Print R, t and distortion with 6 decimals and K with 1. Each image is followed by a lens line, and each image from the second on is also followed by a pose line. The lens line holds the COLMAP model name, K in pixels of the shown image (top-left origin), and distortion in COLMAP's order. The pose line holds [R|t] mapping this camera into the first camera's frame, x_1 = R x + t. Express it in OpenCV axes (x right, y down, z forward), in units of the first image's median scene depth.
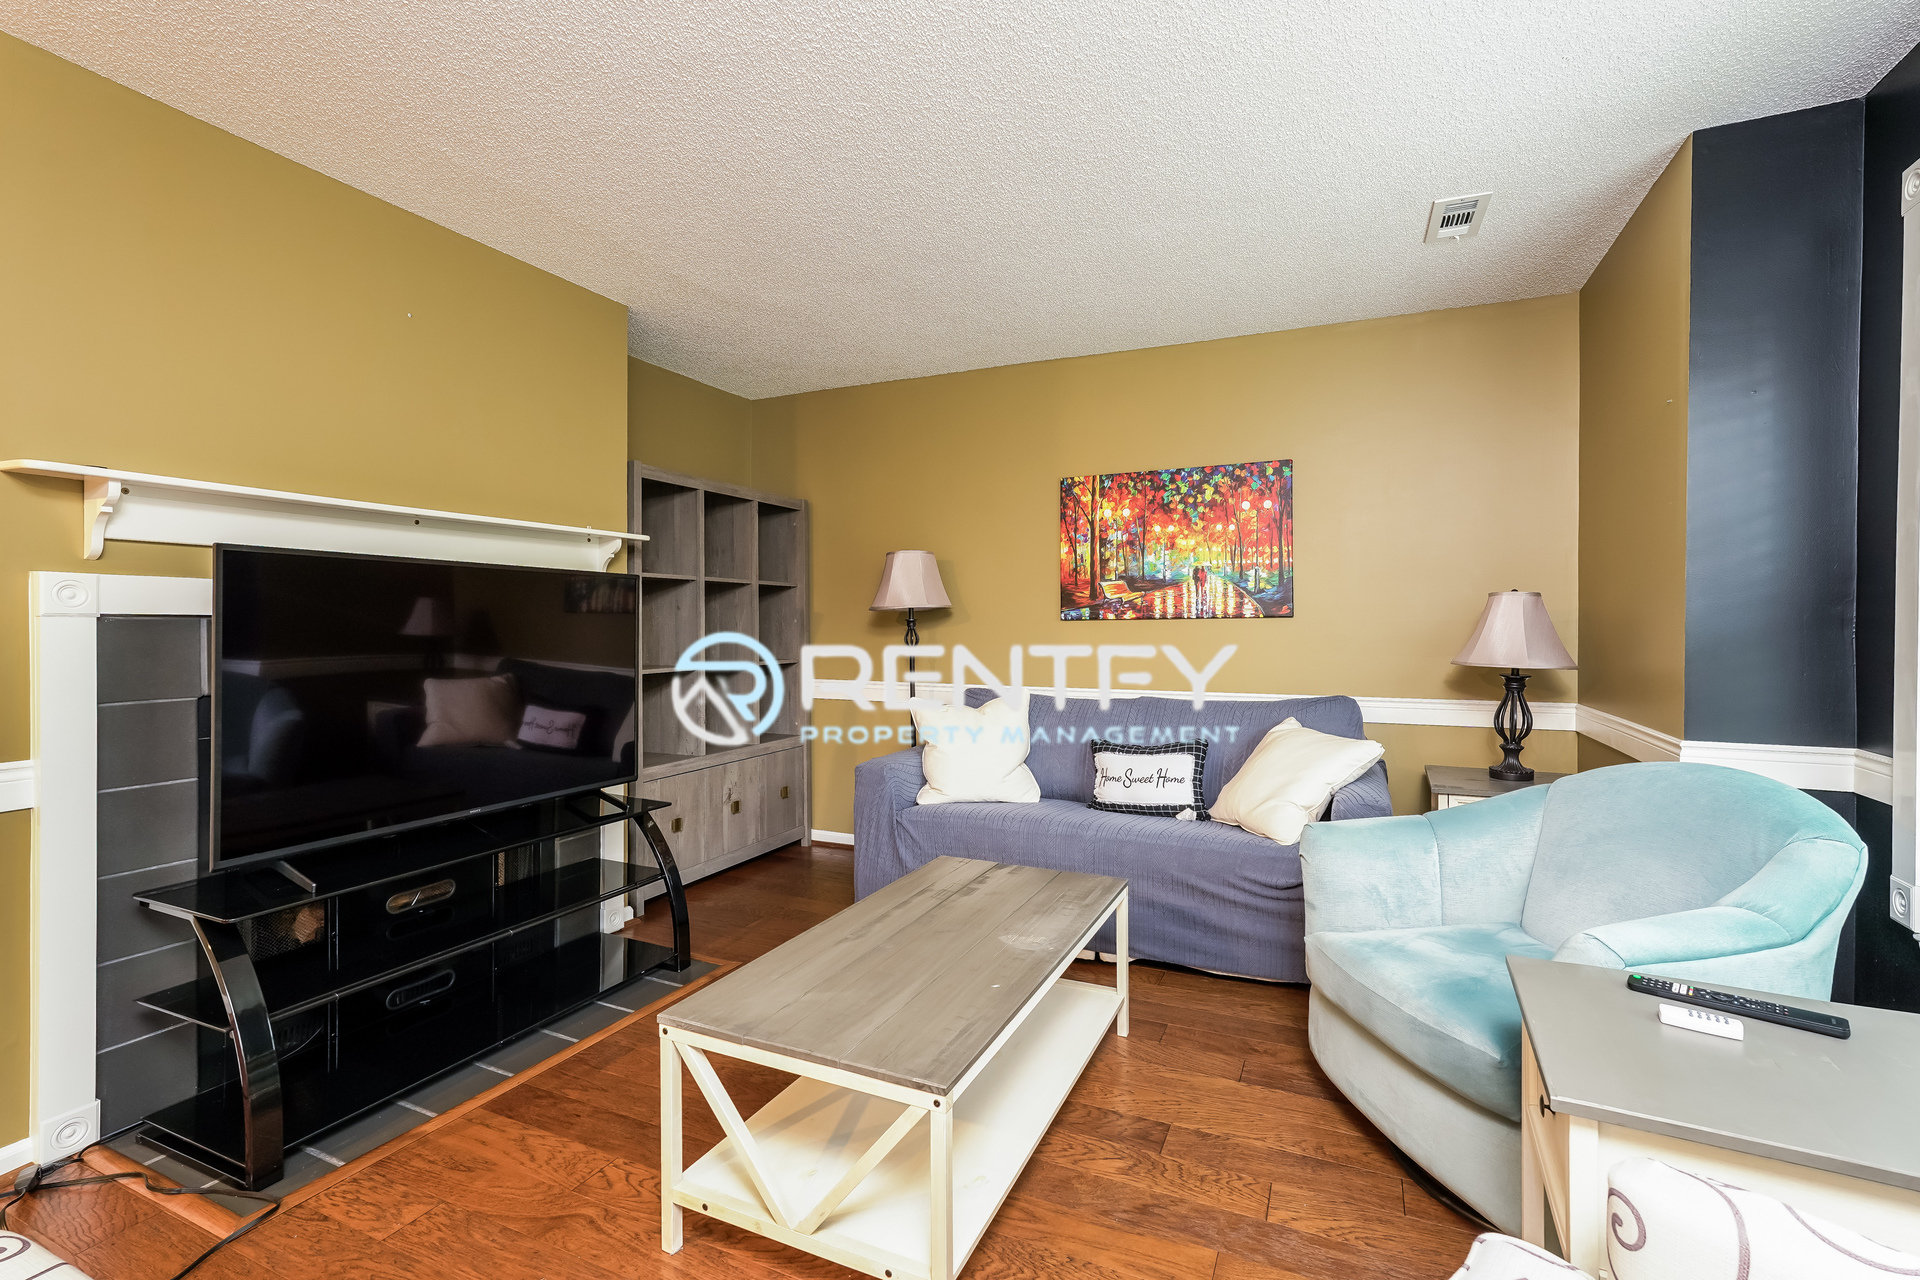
lens RADIAL K [[872.9, 0, 959.3], [0, 872.9, 627.9], [0, 0, 1]] dist [0.012383, -0.000011]
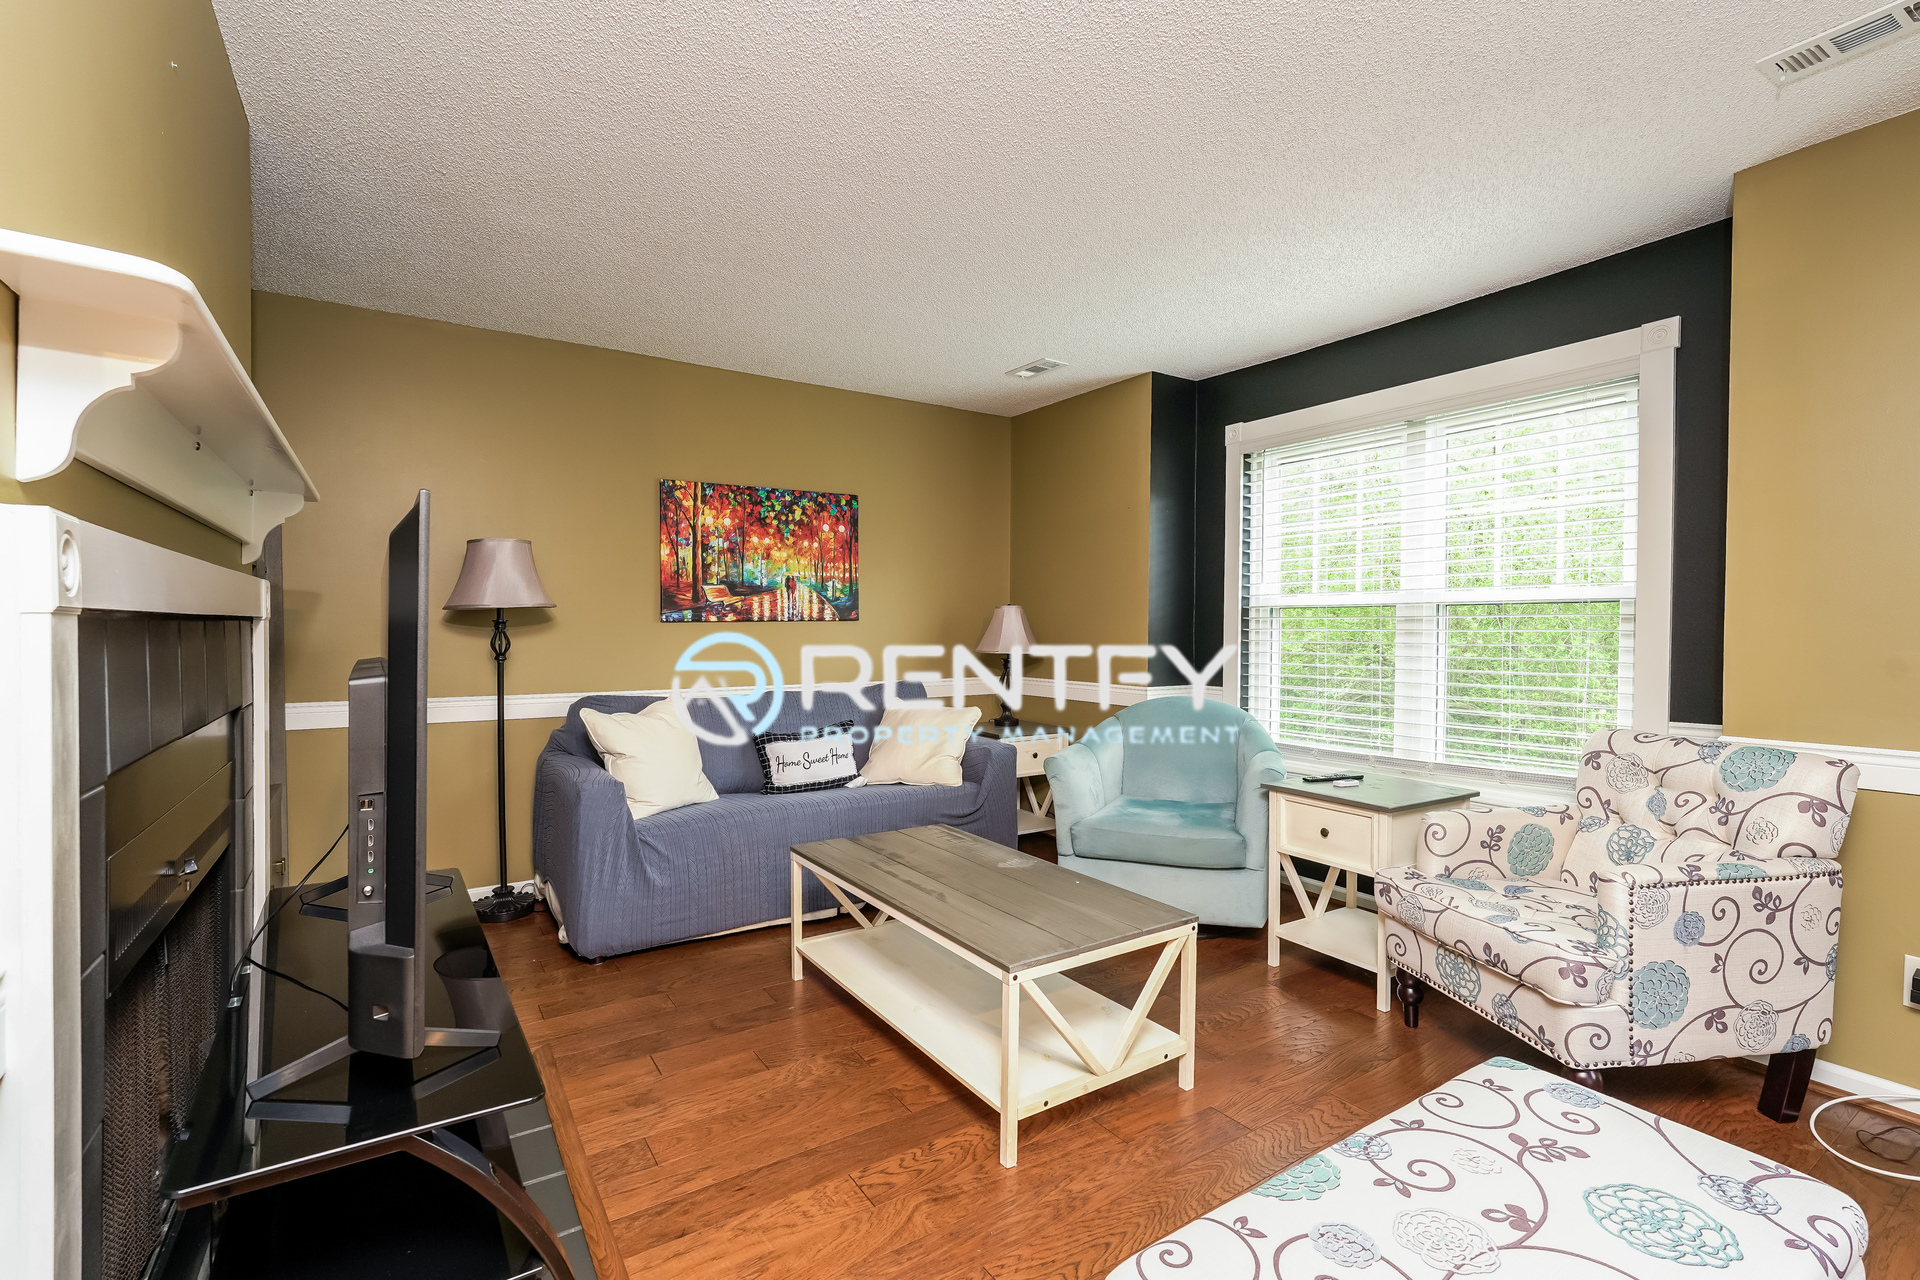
lens RADIAL K [[872.9, 0, 966.3], [0, 872.9, 636.2], [0, 0, 1]] dist [0.012383, -0.000011]
pose [[0.529095, -0.009621, 0.848508, -0.576805], [0.004948, 0.999954, 0.008253, 0.000728], [-0.848548, -0.000168, 0.529118, 0.190663]]
